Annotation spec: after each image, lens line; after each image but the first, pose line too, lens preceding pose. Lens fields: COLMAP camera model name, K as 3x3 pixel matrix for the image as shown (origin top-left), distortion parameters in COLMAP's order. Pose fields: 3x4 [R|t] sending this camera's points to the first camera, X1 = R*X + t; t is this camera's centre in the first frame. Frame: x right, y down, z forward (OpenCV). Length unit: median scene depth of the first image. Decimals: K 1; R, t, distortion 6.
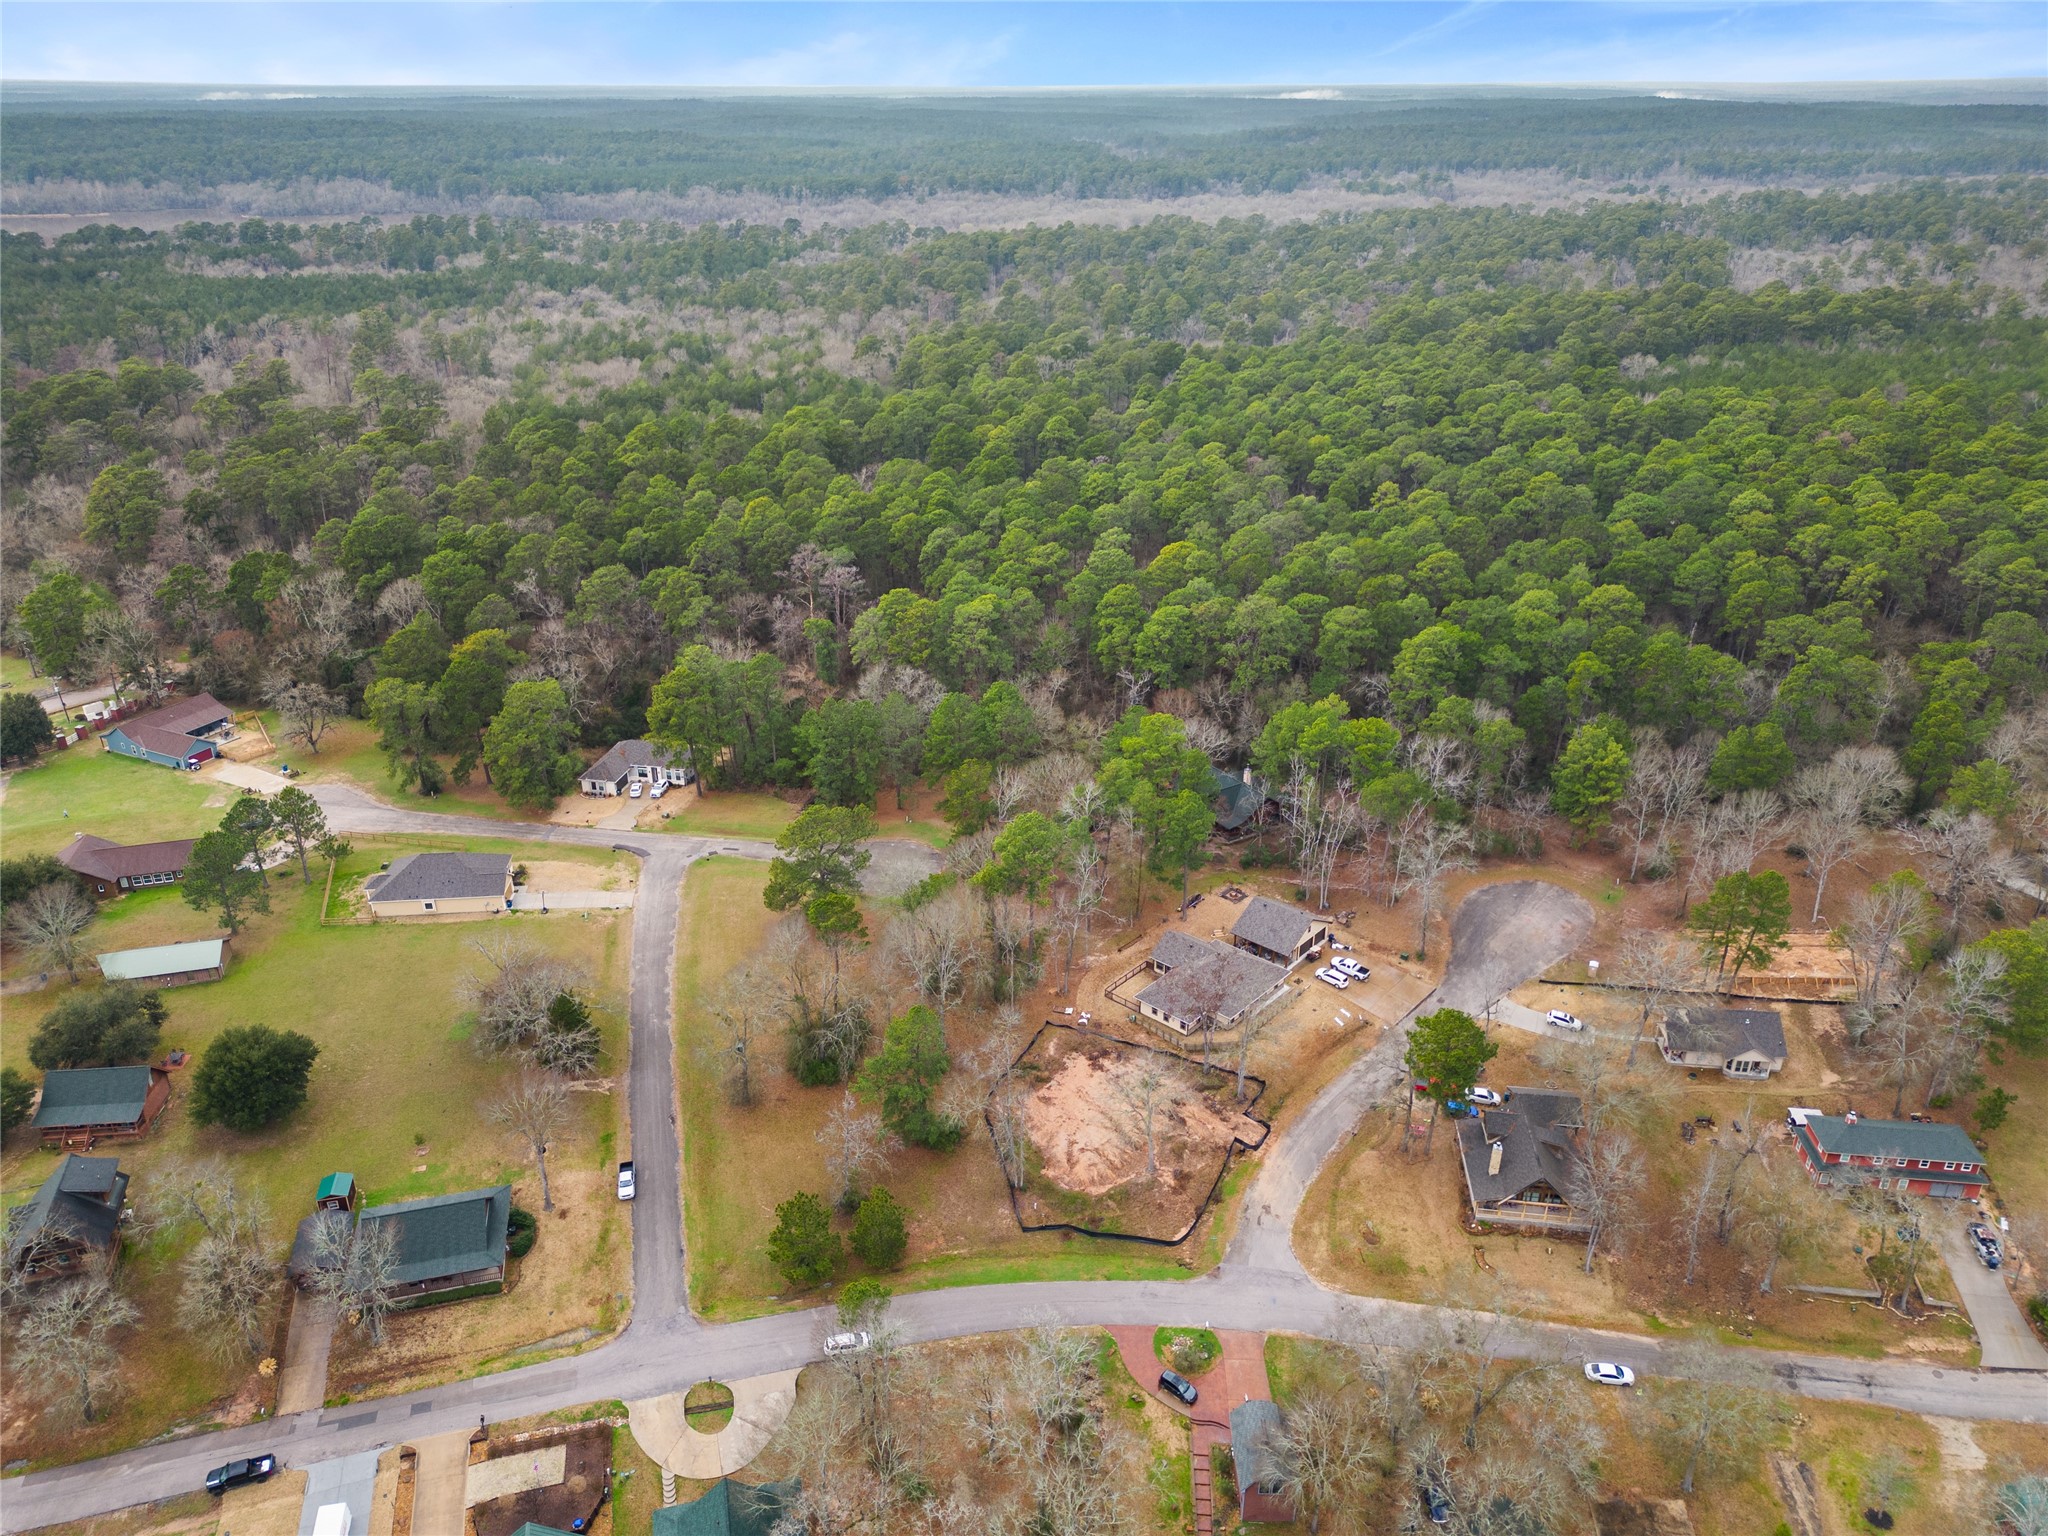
lens RADIAL K [[1441.6, 0, 1024.0], [0, 1441.6, 768.0], [0, 0, 1]] dist [0.077645, -0.074548]
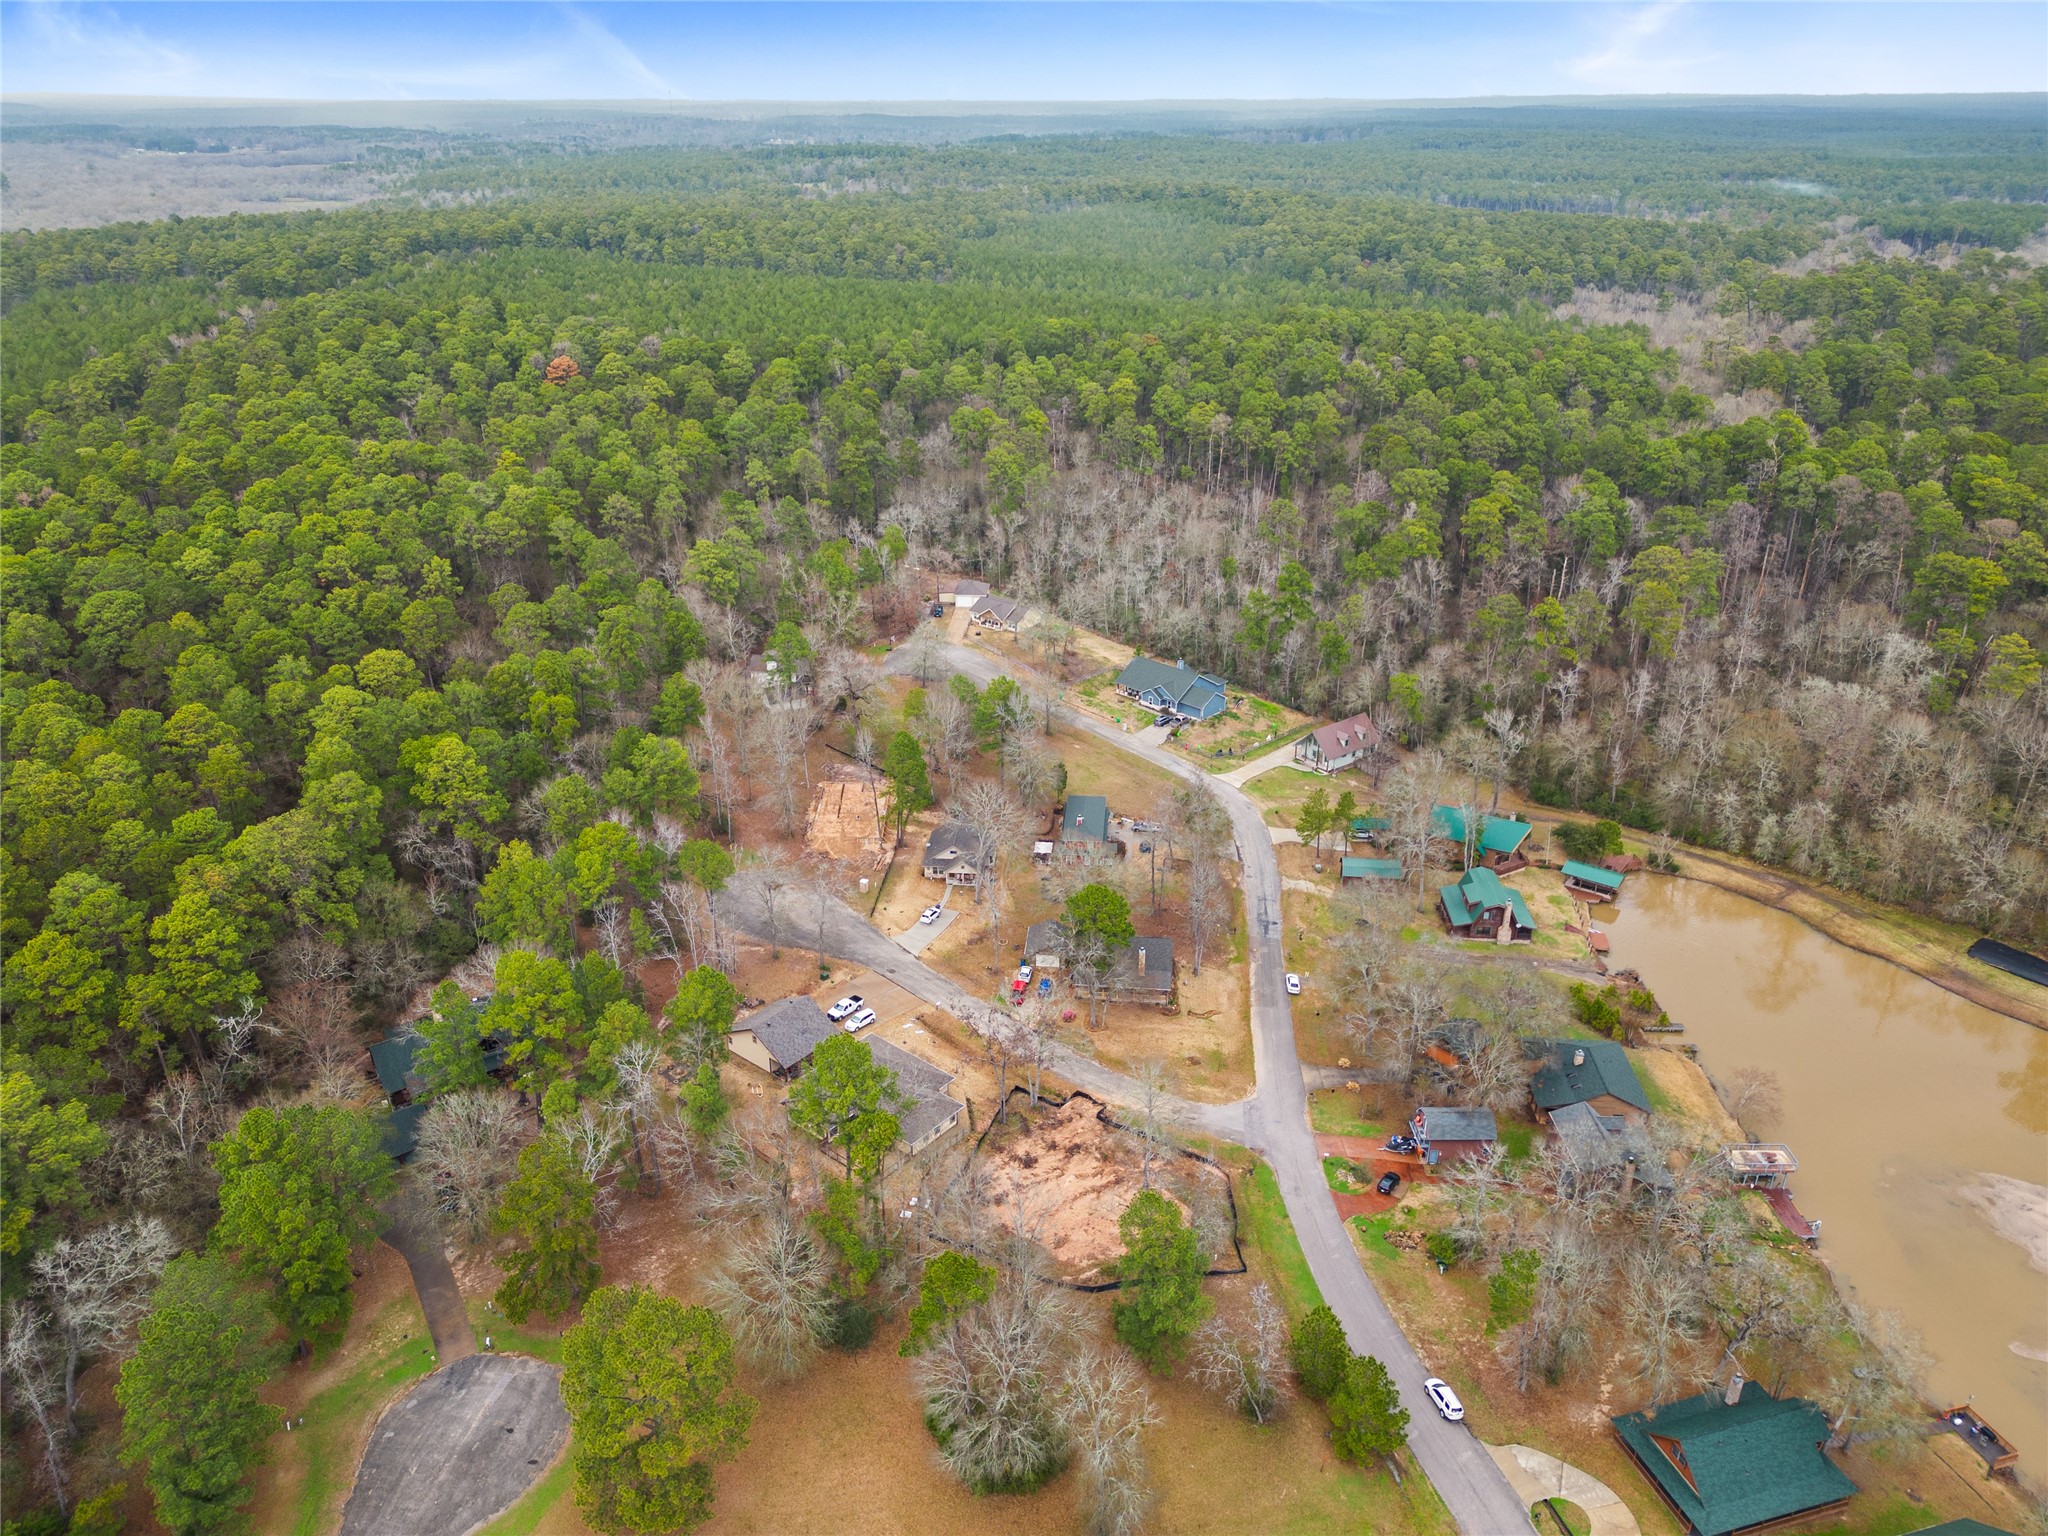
lens RADIAL K [[1441.6, 0, 1024.0], [0, 1441.6, 768.0], [0, 0, 1]] dist [0.077645, -0.074548]
pose [[-0.031001, -0.417795, 0.908012, -0.770531], [0.427435, 0.815650, 0.389890, -0.416466], [-0.903514, 0.400204, 0.153294, 0.885061]]
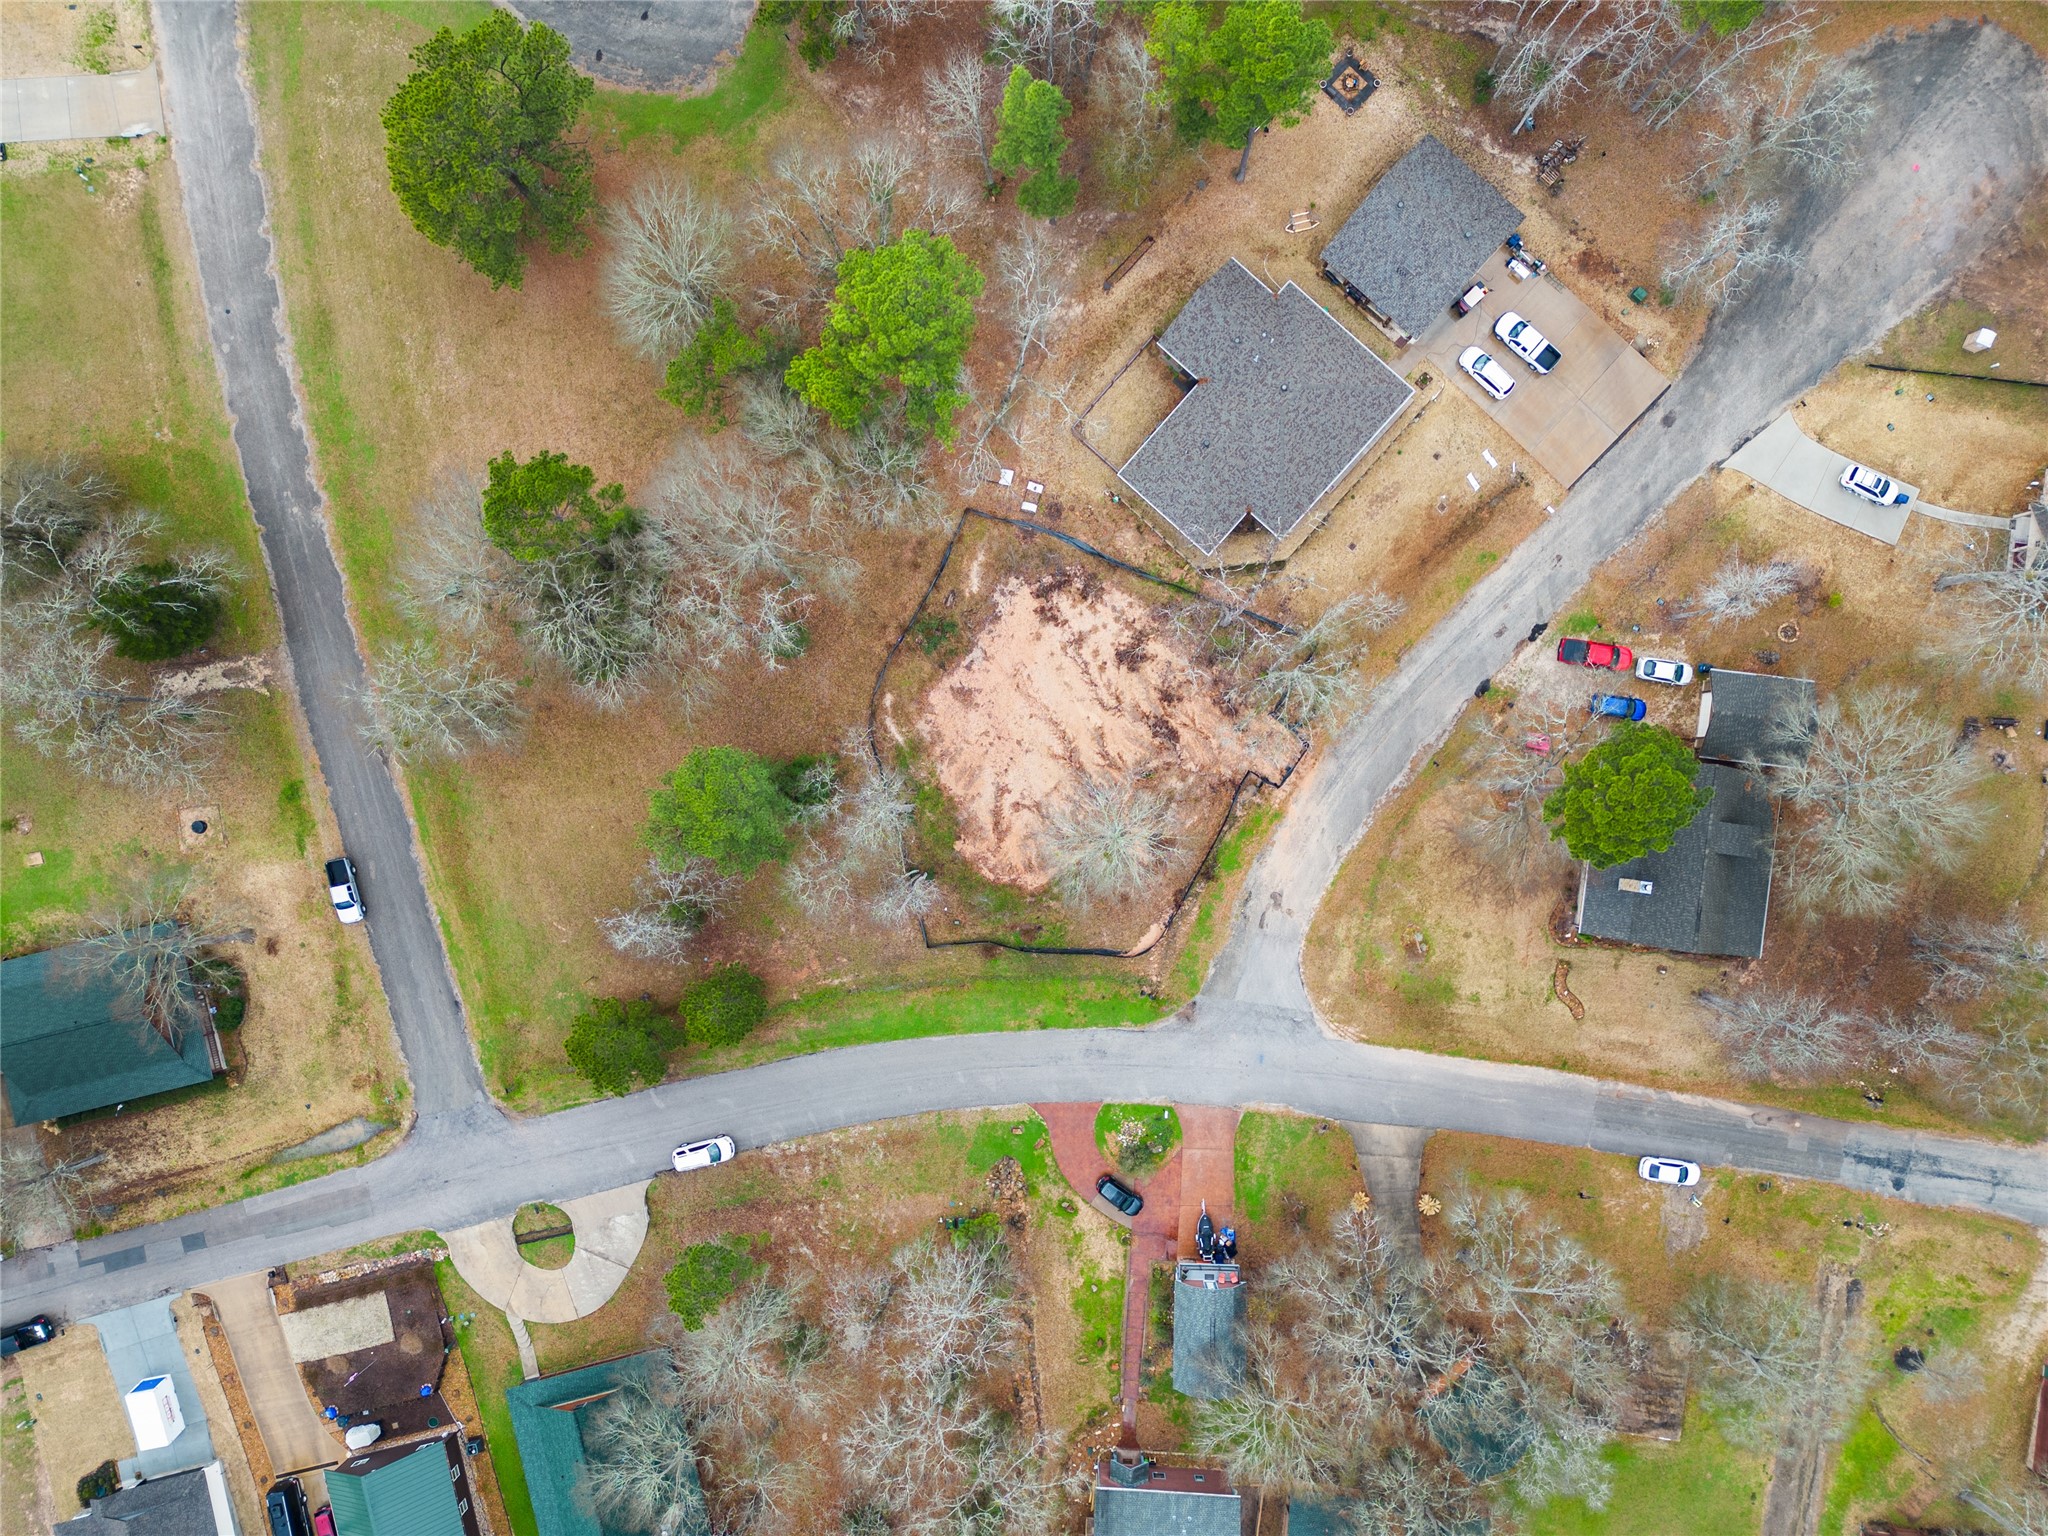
lens RADIAL K [[1441.6, 0, 1024.0], [0, 1441.6, 768.0], [0, 0, 1]] dist [0.077645, -0.074548]
pose [[0.999806, 0.005009, -0.019057, 0.062092], [0.014900, 0.440728, 0.897517, -0.373698], [0.012895, -0.897627, 0.440568, 0.798293]]
